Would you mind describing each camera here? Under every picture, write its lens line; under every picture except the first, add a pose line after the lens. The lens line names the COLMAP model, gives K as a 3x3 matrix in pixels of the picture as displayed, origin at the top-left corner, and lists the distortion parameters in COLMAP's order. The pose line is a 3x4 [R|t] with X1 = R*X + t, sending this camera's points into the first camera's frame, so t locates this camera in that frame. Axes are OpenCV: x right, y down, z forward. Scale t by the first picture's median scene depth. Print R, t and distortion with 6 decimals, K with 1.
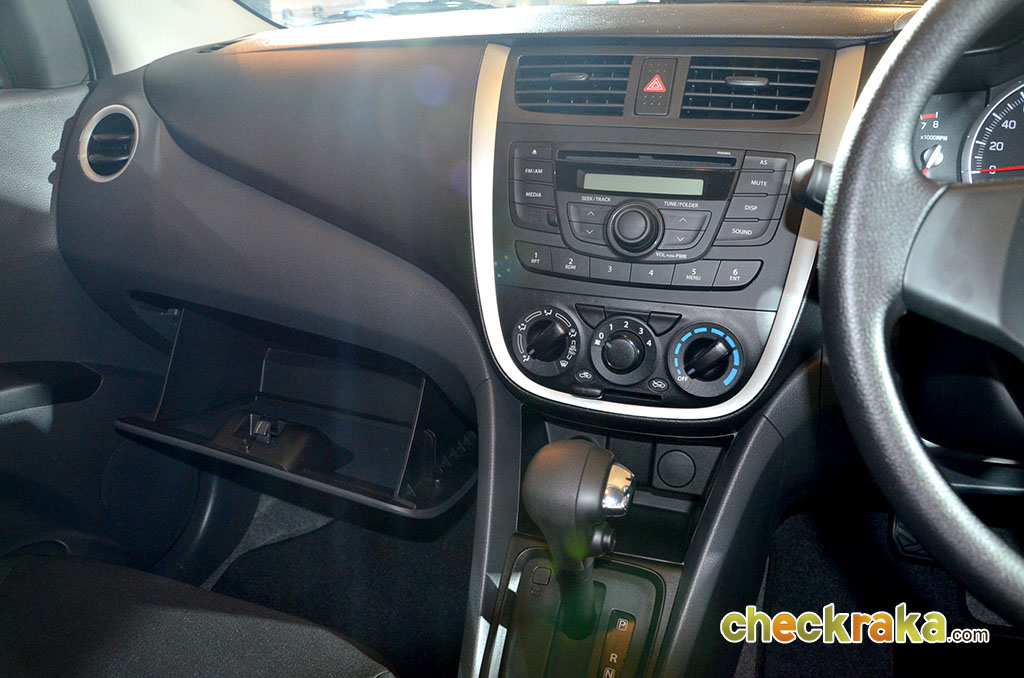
lens RADIAL K [[768.7, 0, 512.0], [0, 768.7, 339.0], [0, 0, 1]] dist [-0.100241, 0.004402]
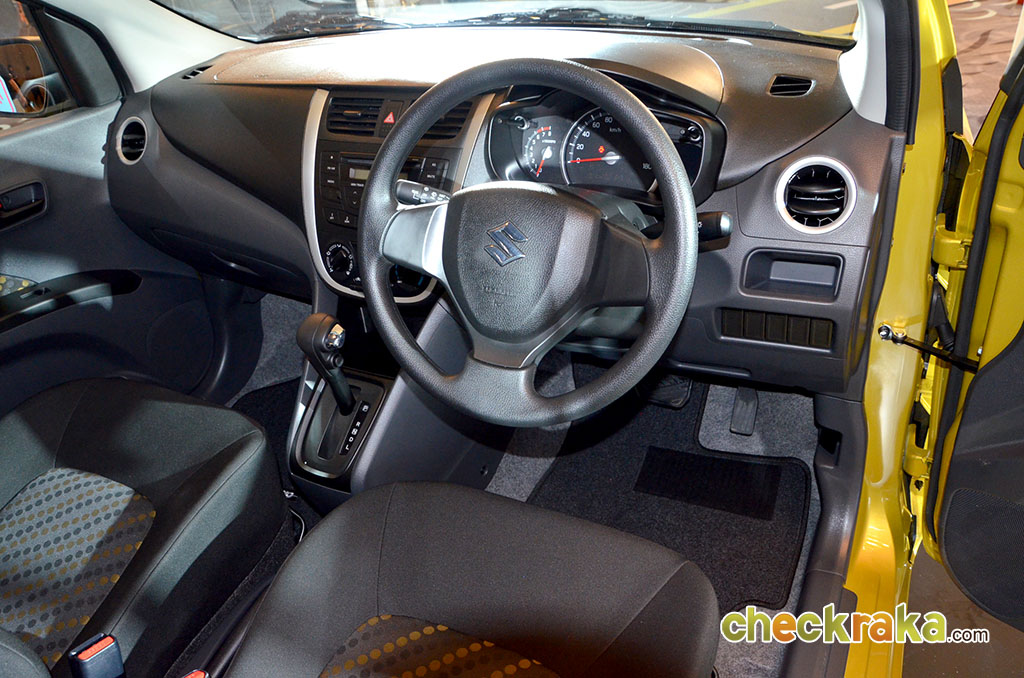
lens RADIAL K [[768.7, 0, 512.0], [0, 768.7, 339.0], [0, 0, 1]] dist [-0.100241, 0.004402]
pose [[0.990111, 0.015705, -0.139407, 0.556183], [0.004198, 0.989952, 0.141339, -0.053650], [0.140226, -0.140527, 0.980096, -0.600631]]
